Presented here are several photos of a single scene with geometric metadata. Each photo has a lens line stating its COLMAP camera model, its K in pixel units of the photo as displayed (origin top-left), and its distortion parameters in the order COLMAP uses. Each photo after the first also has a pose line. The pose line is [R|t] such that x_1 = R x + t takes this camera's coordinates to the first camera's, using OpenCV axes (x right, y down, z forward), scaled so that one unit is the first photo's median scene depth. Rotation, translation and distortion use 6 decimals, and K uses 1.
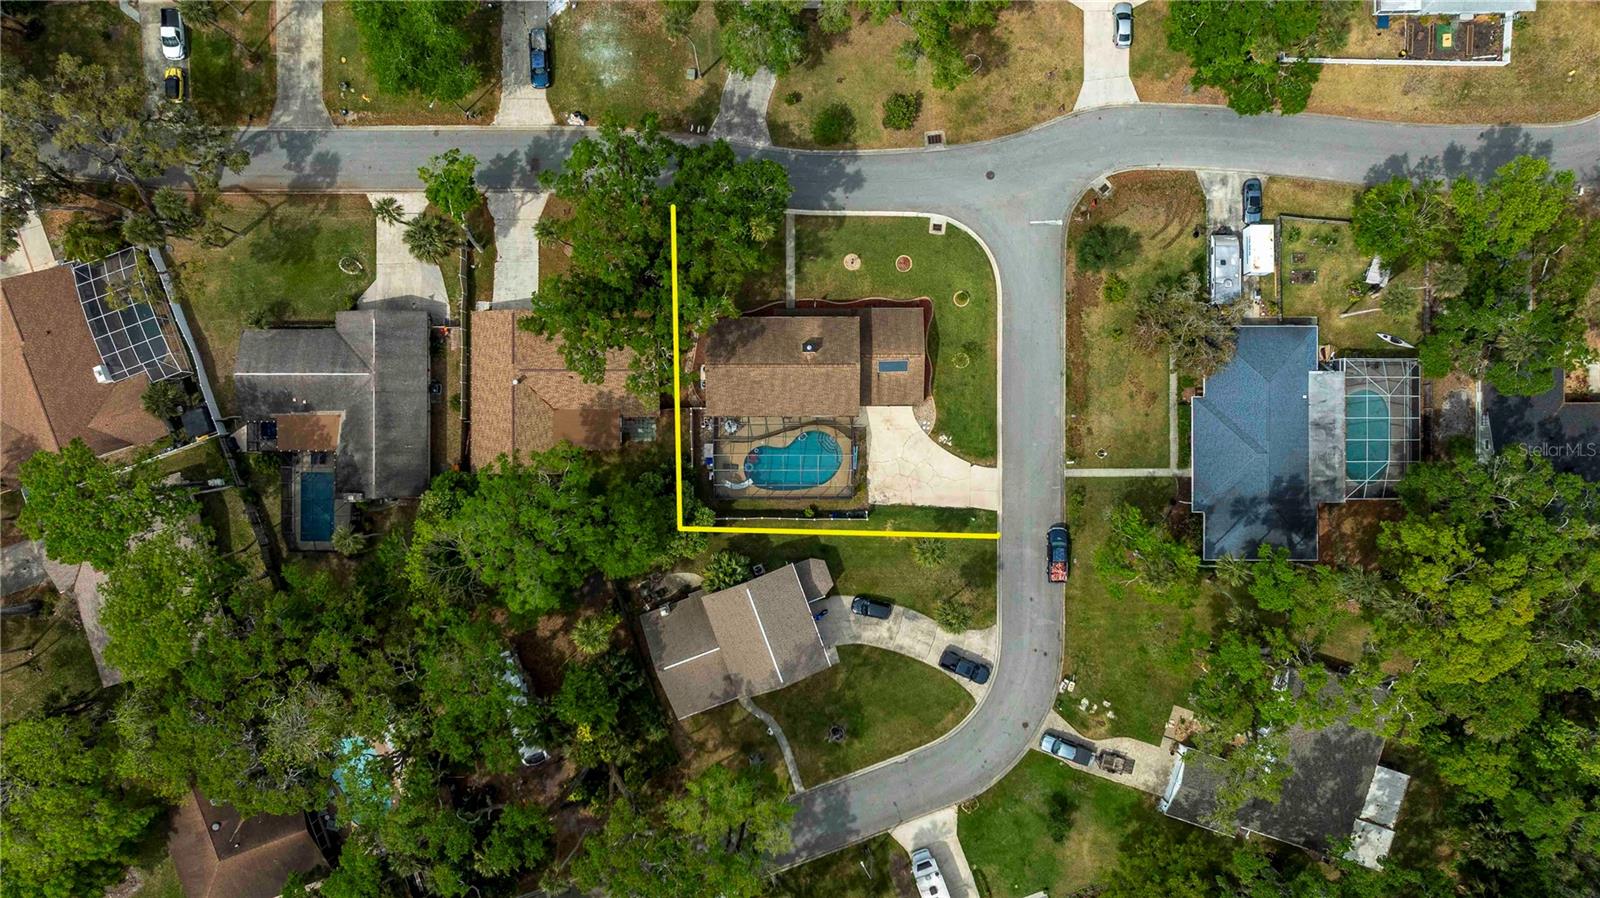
lens RADIAL K [[1126.6, 0, 800.0], [0, 1126.6, 449.0], [0, 0, 1]] dist [-0.003650, 0.003738]
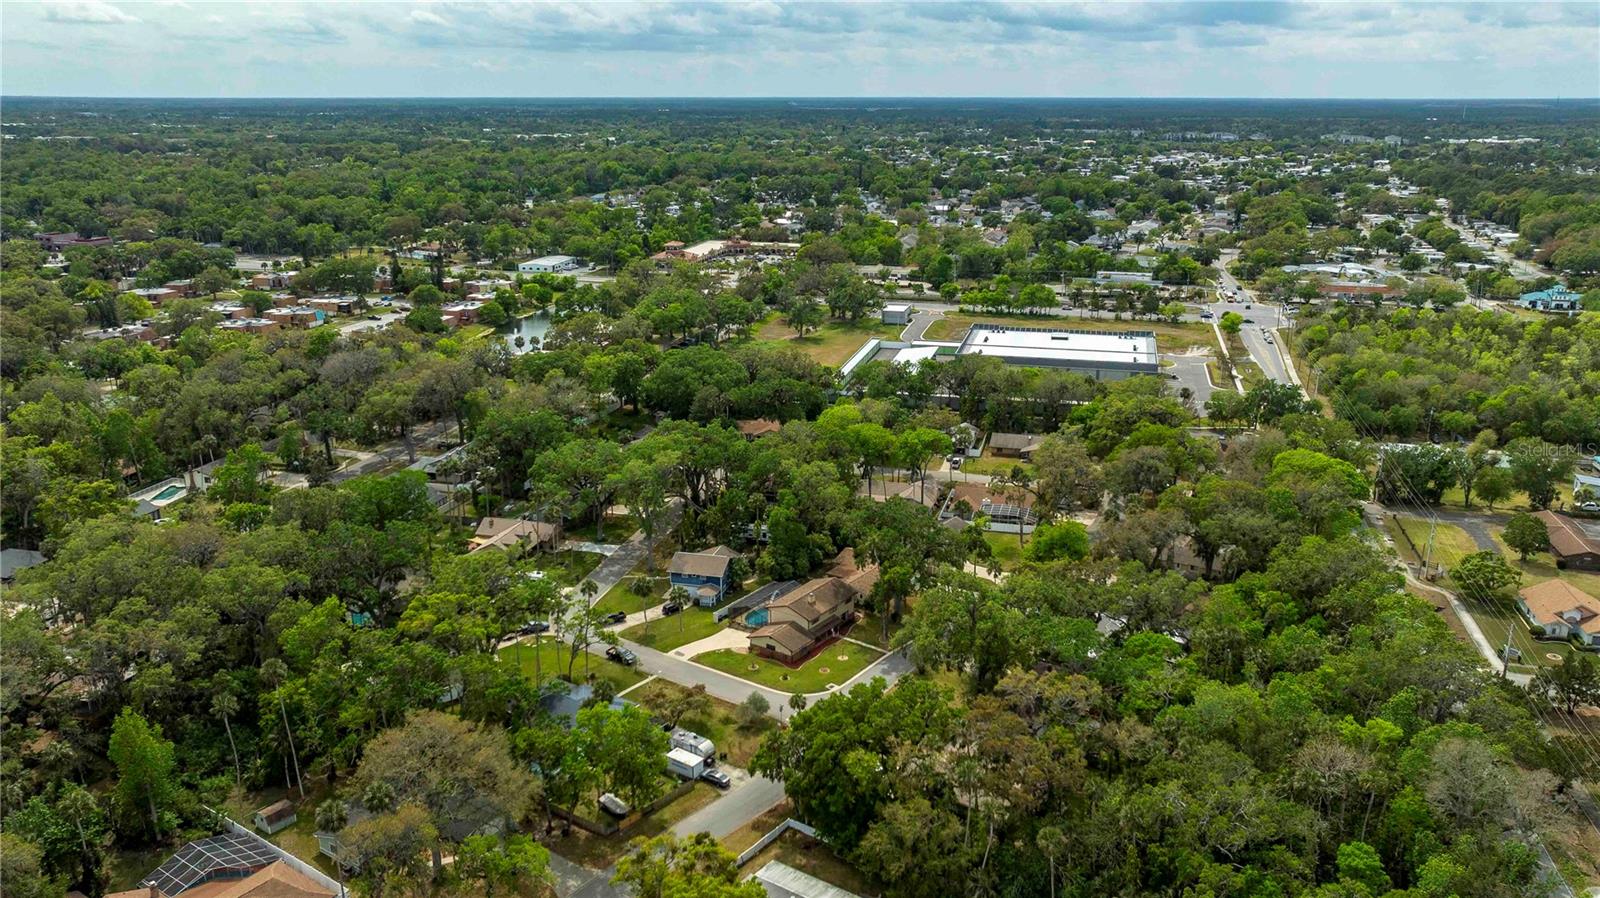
lens RADIAL K [[1208.5, 0, 800.0], [0, 1208.5, 449.0], [0, 0, 1]] dist [-0.028918, -0.000864]
pose [[-0.581963, 0.230543, -0.779852, 1.358594], [-0.813097, -0.148594, 0.562844, -1.042434], [0.013878, 0.961649, 0.273930, 0.239916]]
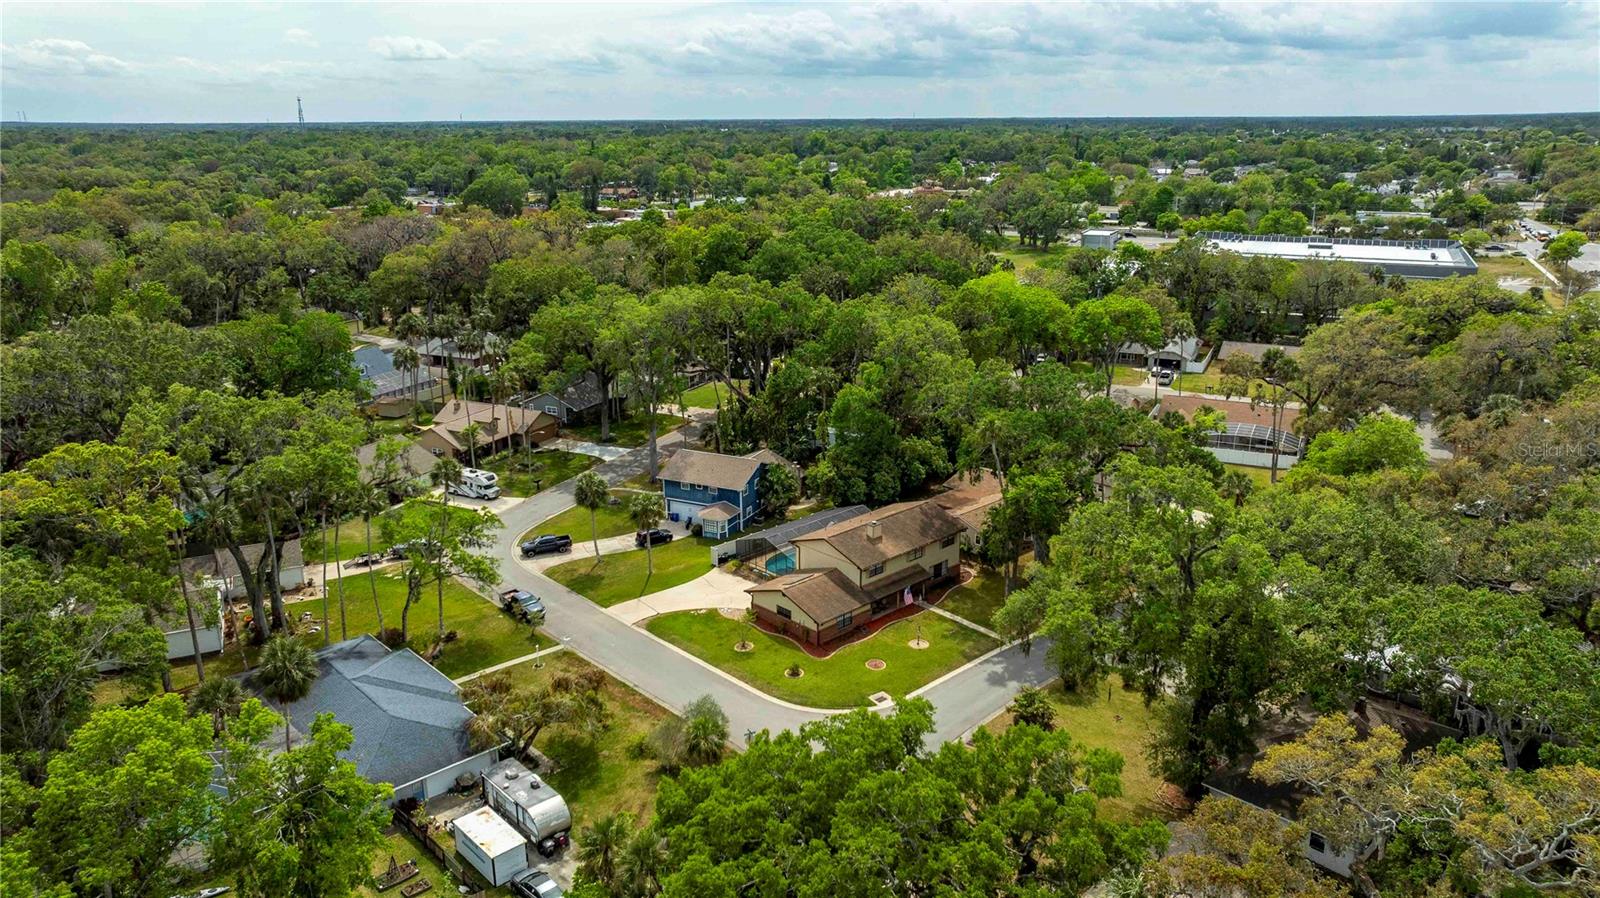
lens RADIAL K [[1126.6, 0, 800.0], [0, 1126.6, 449.0], [0, 0, 1]] dist [-0.003650, 0.003738]
pose [[-0.727522, 0.195321, -0.657694, 0.632946], [-0.685997, -0.191801, 0.701870, -0.664970], [0.010944, 0.961802, 0.273529, 0.630841]]
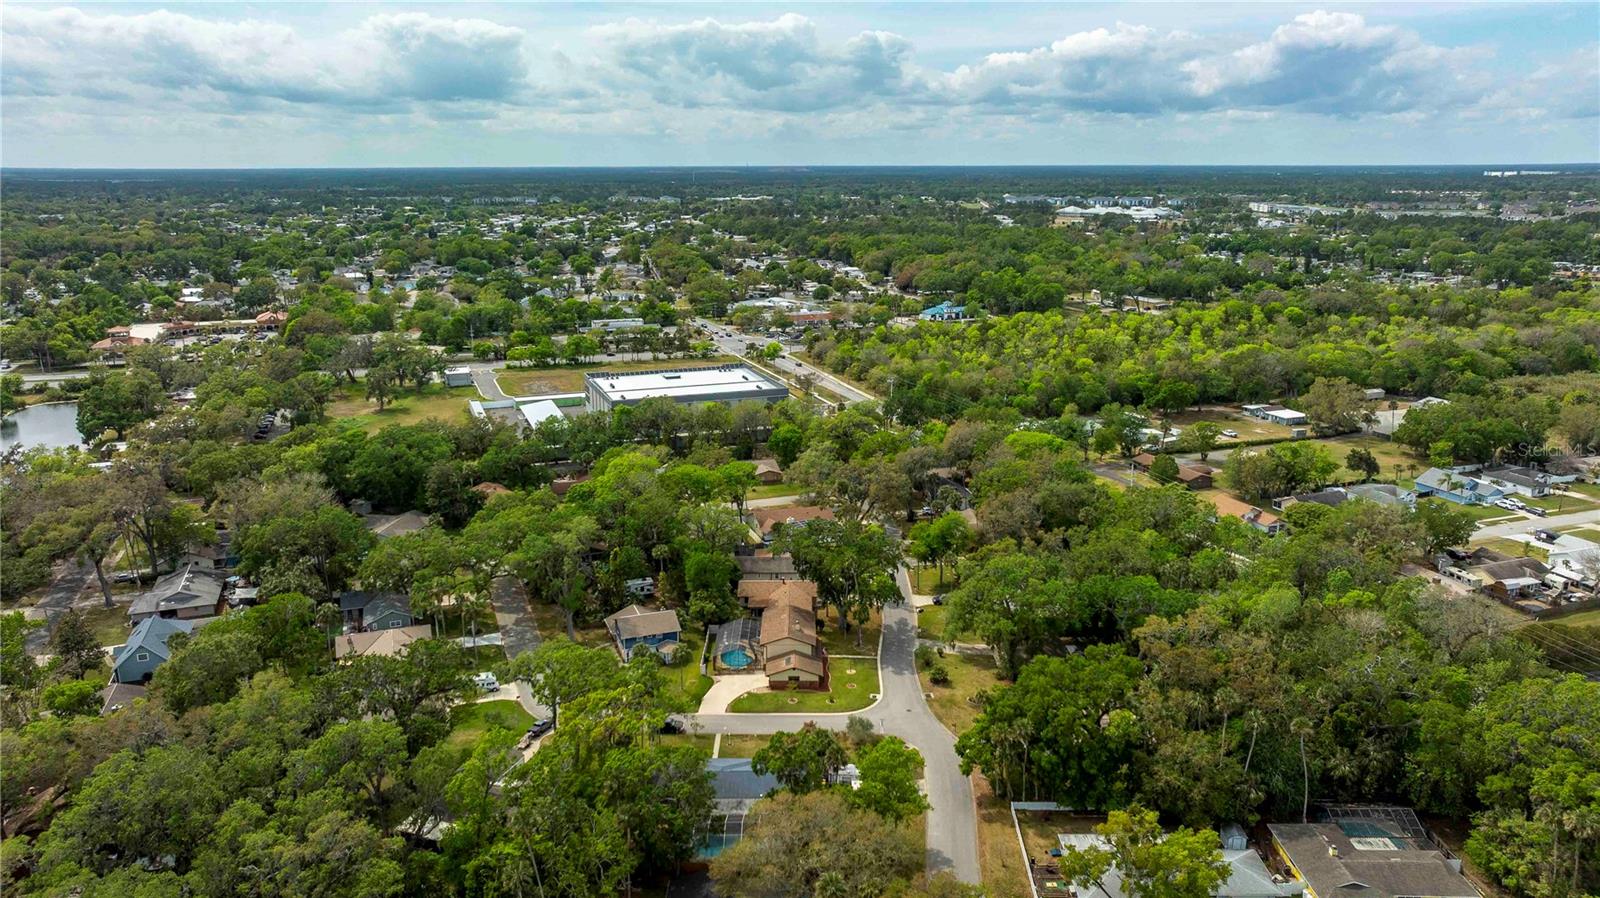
lens RADIAL K [[1126.6, 0, 800.0], [0, 1126.6, 449.0], [0, 0, 1]] dist [-0.003650, 0.003738]
pose [[-0.009643, 0.246096, -0.969197, 1.635776], [-0.999801, 0.014580, 0.013650, -0.116646], [0.017490, 0.969136, 0.245906, 0.245269]]
